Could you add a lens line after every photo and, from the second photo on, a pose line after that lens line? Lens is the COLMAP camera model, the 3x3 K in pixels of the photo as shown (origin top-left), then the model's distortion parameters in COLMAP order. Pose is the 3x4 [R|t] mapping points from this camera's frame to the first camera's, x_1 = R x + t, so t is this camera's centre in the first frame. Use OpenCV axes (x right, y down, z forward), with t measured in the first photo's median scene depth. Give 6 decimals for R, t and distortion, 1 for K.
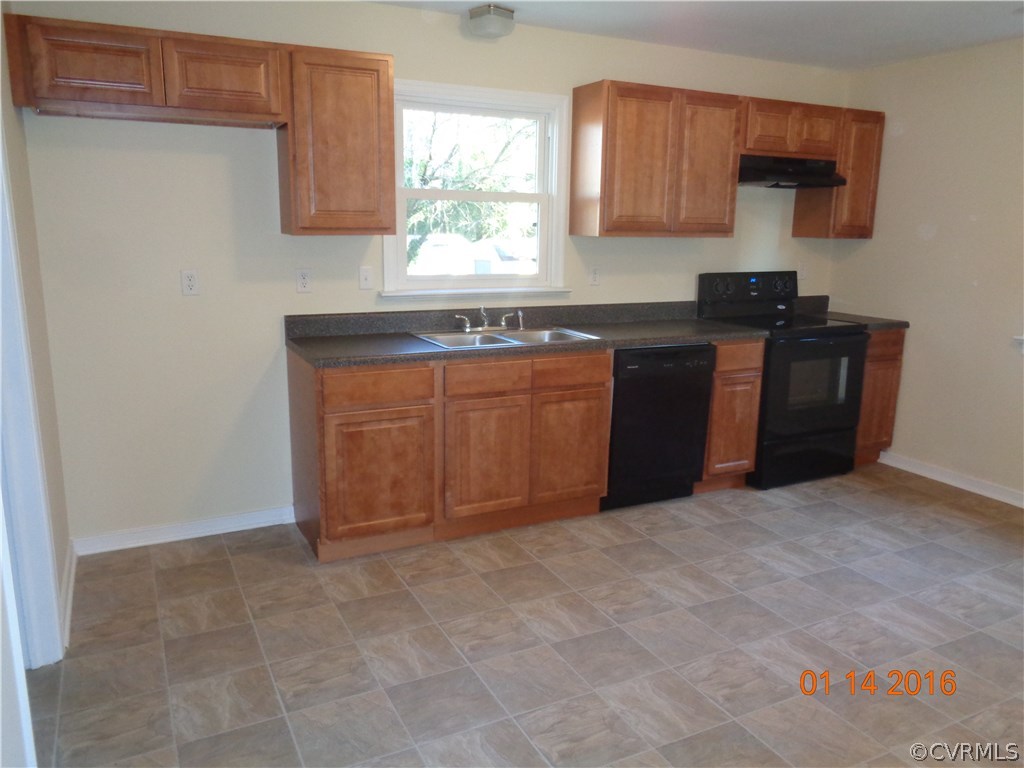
lens RADIAL K [[765.1, 0, 512.0], [0, 765.1, 384.0], [0, 0, 1]] dist [-0.006575, 0.001399]
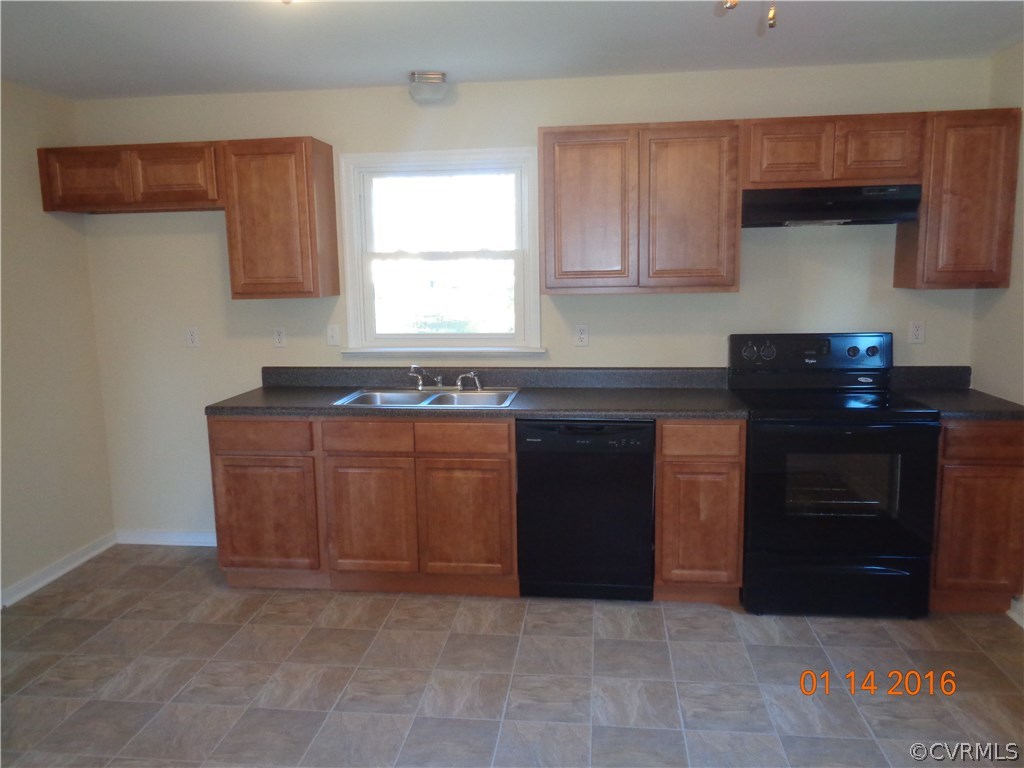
lens RADIAL K [[765.1, 0, 512.0], [0, 765.1, 384.0], [0, 0, 1]] dist [-0.006575, 0.001399]
pose [[0.832294, 0.054195, -0.551679, 0.629672], [-0.084395, 0.995996, -0.029481, -0.059153], [0.547873, 0.071095, 0.833535, 0.235927]]
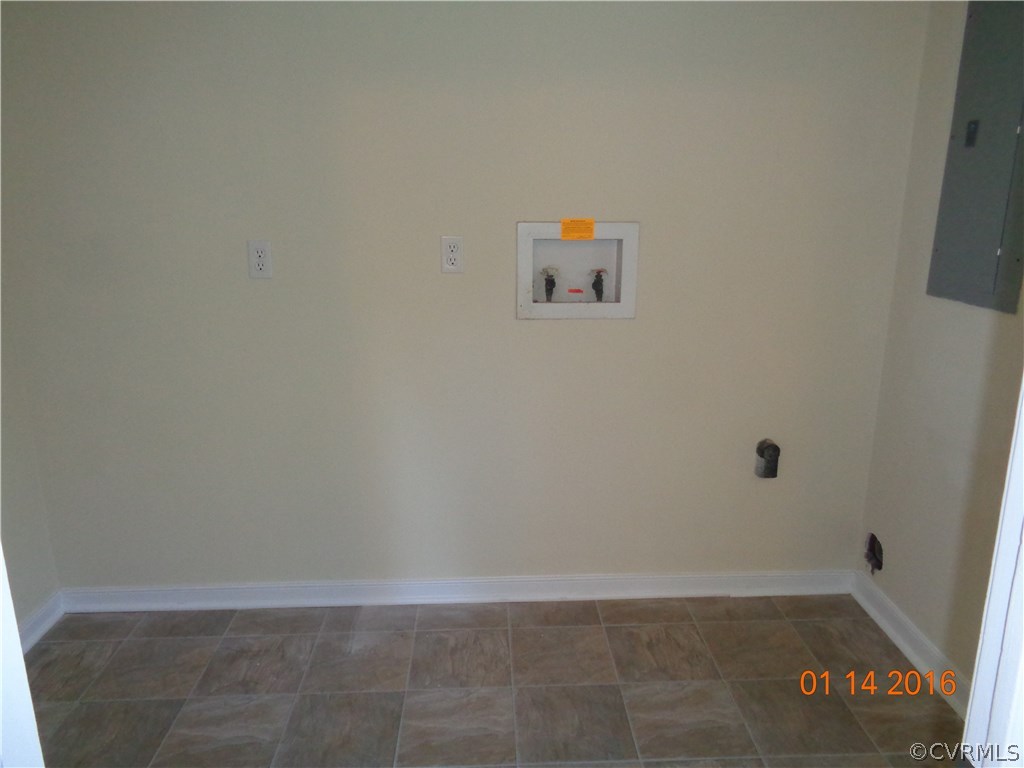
lens RADIAL K [[765.1, 0, 512.0], [0, 765.1, 384.0], [0, 0, 1]] dist [-0.006575, 0.001399]
pose [[-0.417499, 0.212350, -0.883517, 0.756783], [-0.189064, 0.930732, 0.313039, -0.194200], [0.888791, 0.297735, -0.348431, 1.080759]]
